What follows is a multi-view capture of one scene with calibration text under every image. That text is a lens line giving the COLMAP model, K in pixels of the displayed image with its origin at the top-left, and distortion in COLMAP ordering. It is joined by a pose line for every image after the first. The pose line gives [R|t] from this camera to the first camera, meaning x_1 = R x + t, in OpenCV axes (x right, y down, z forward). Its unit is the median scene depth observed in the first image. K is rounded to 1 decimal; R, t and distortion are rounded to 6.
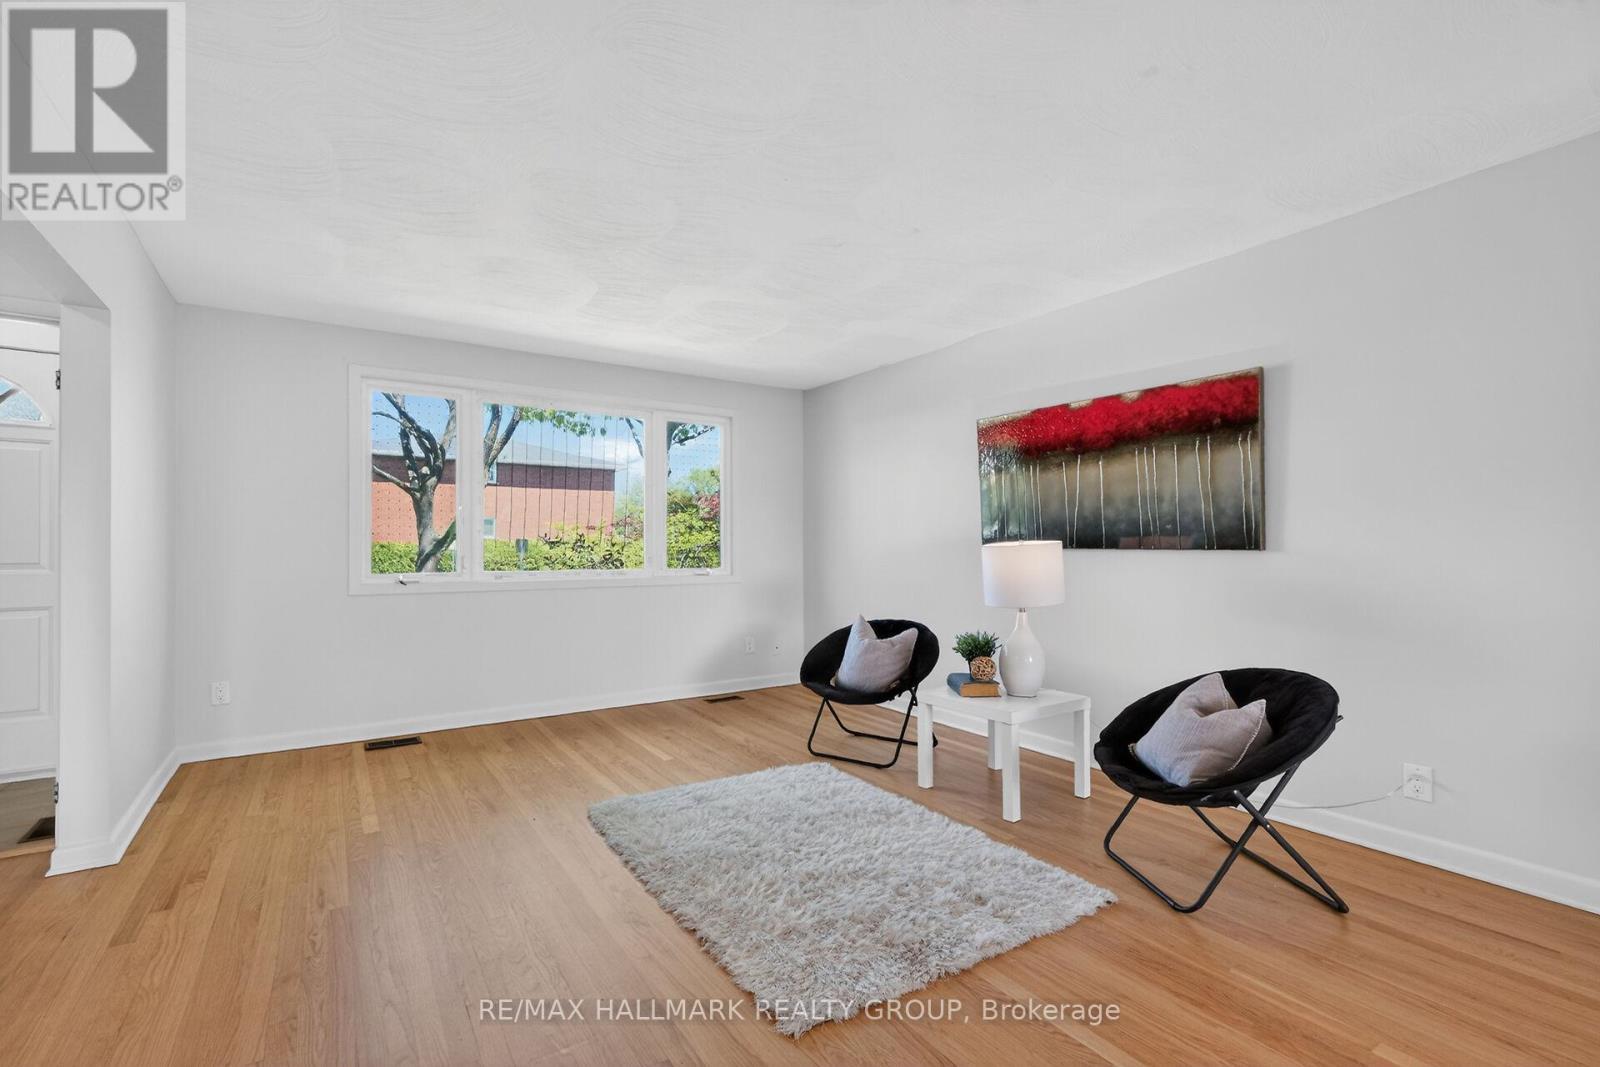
lens RADIAL K [[709.9, 0, 787.4], [0, 709.9, 535.7], [0, 0, 1]] dist [0.002673, -0.000228]
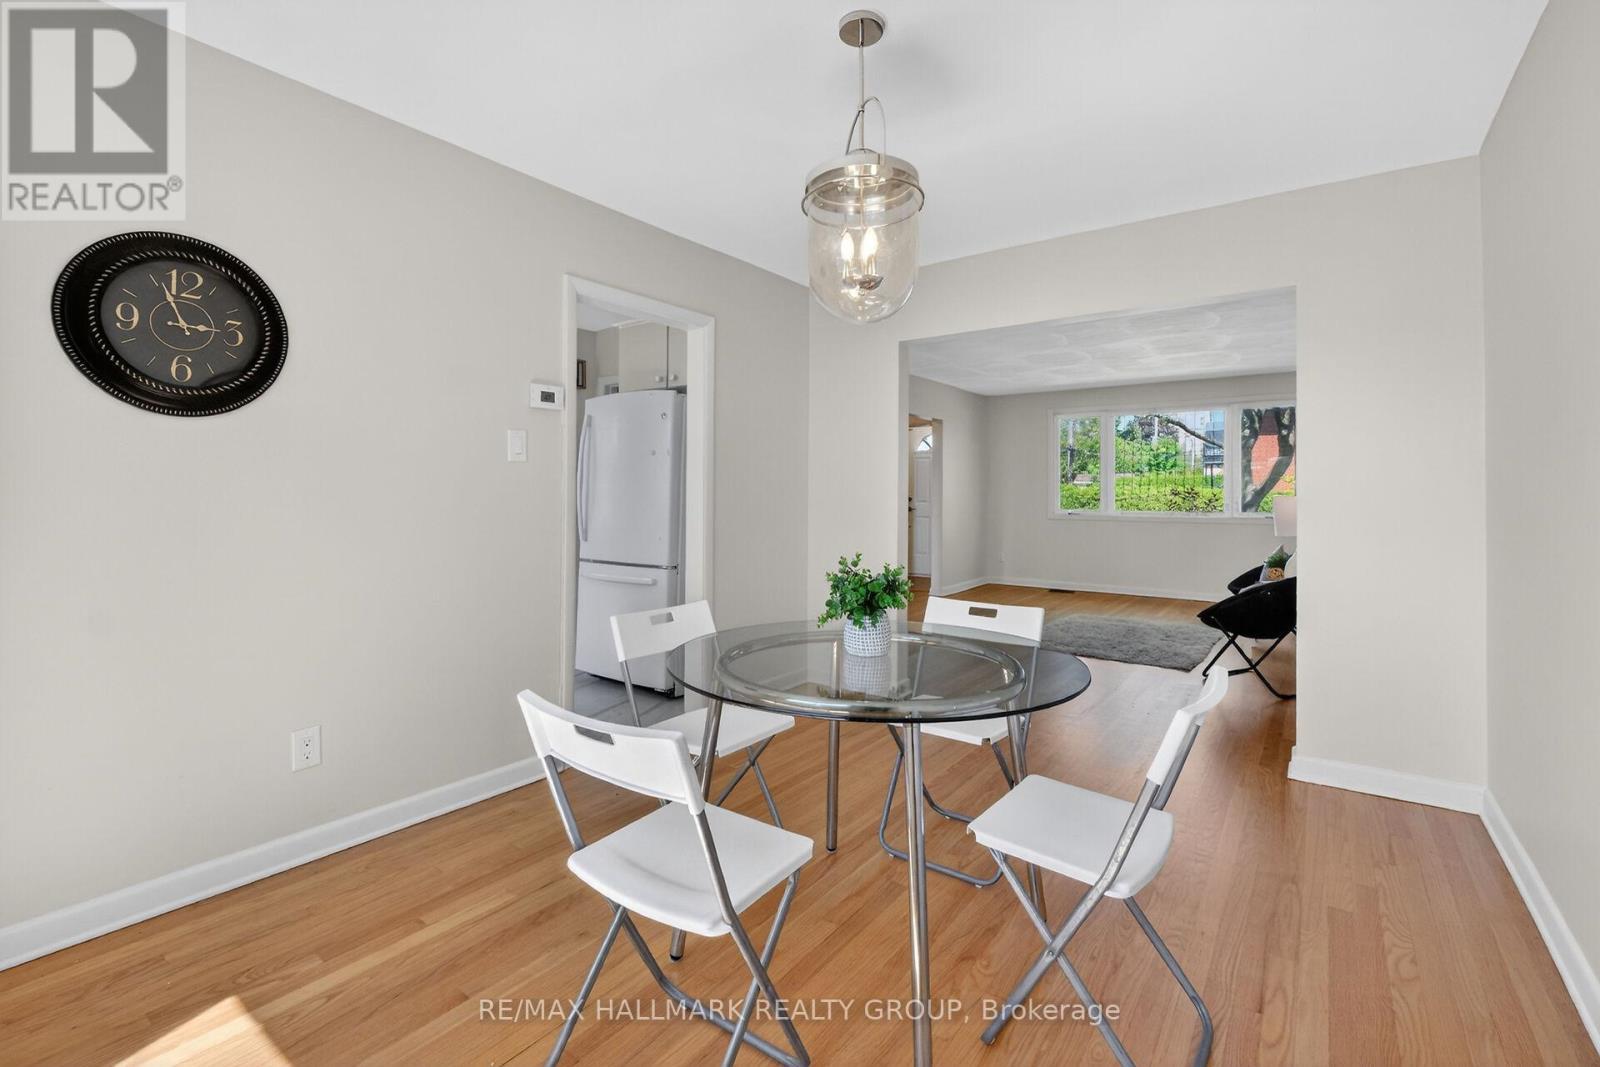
lens RADIAL K [[709.9, 0, 791.1], [0, 709.9, 490.3], [0, 0, 1]] dist [0.002673, -0.000228]
pose [[0.337532, -0.003268, -0.941308, 1.032356], [0.011448, 0.999934, 0.000634, -0.009492], [0.941244, -0.010990, 0.337547, -0.385789]]
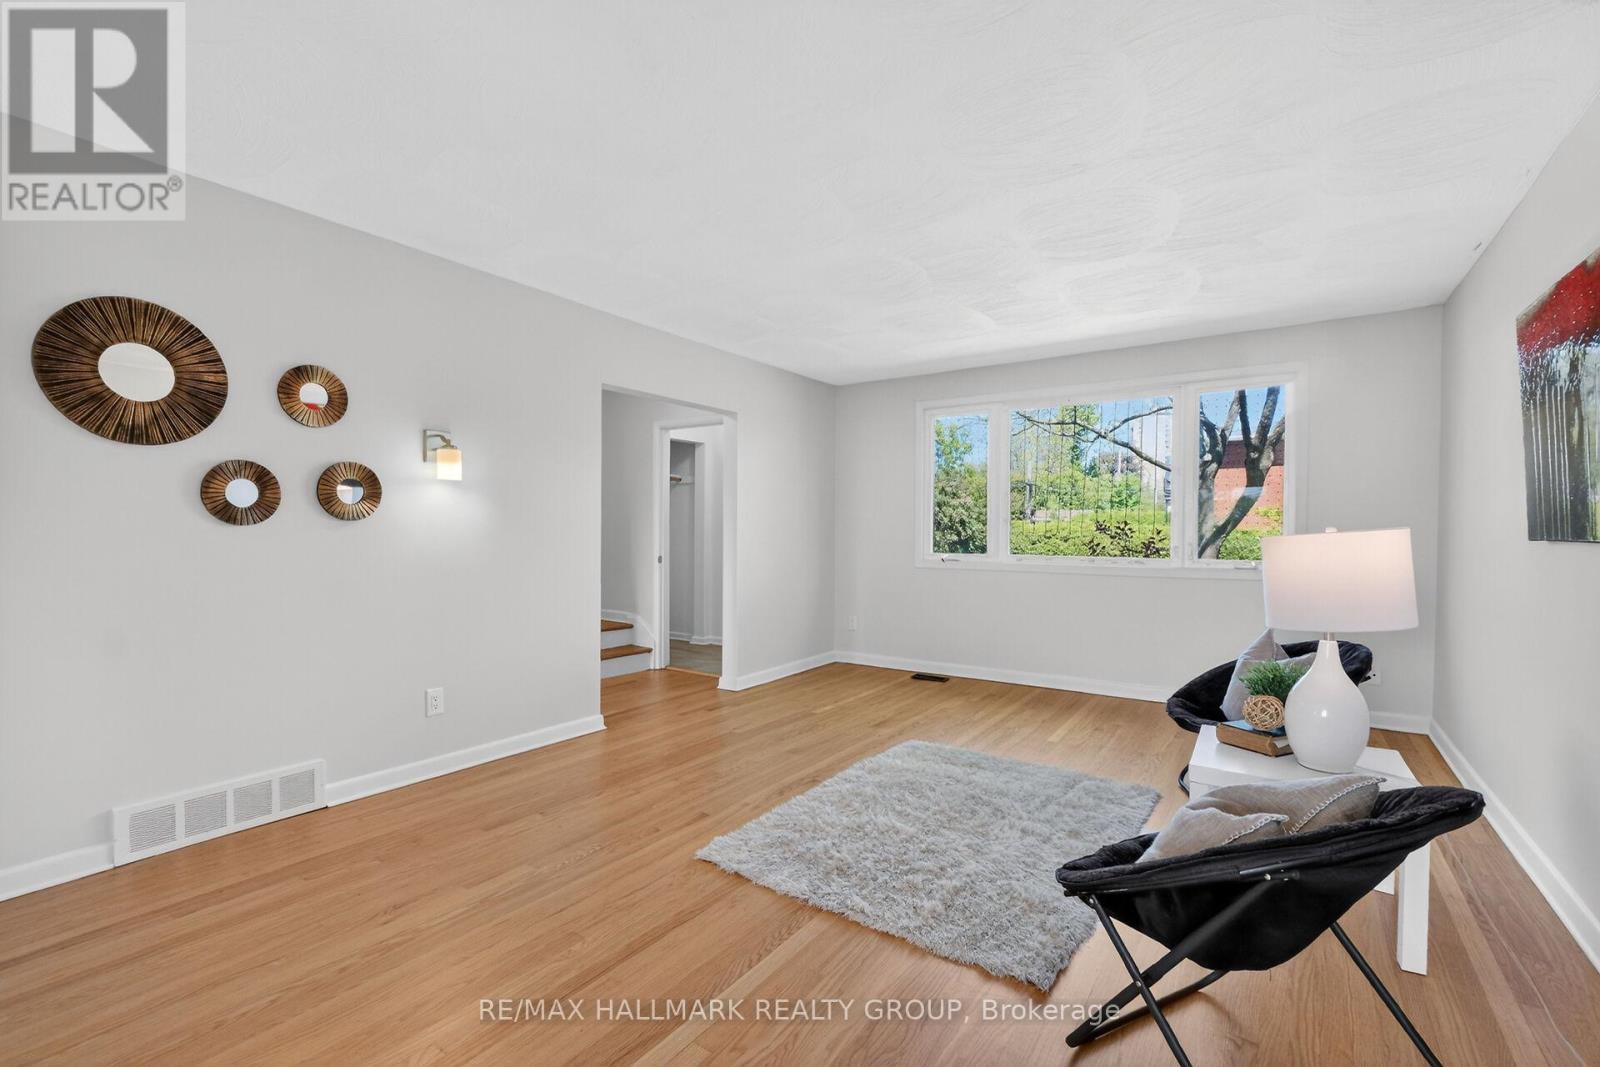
lens RADIAL K [[709.9, 0, 798.6], [0, 709.9, 535.1], [0, 0, 1]] dist [0.002673, -0.000228]
pose [[0.380733, 0.007677, -0.924653, 0.561077], [0.008980, 0.999888, 0.011999, 0.001023], [0.924641, -0.012871, 0.380621, 0.239447]]
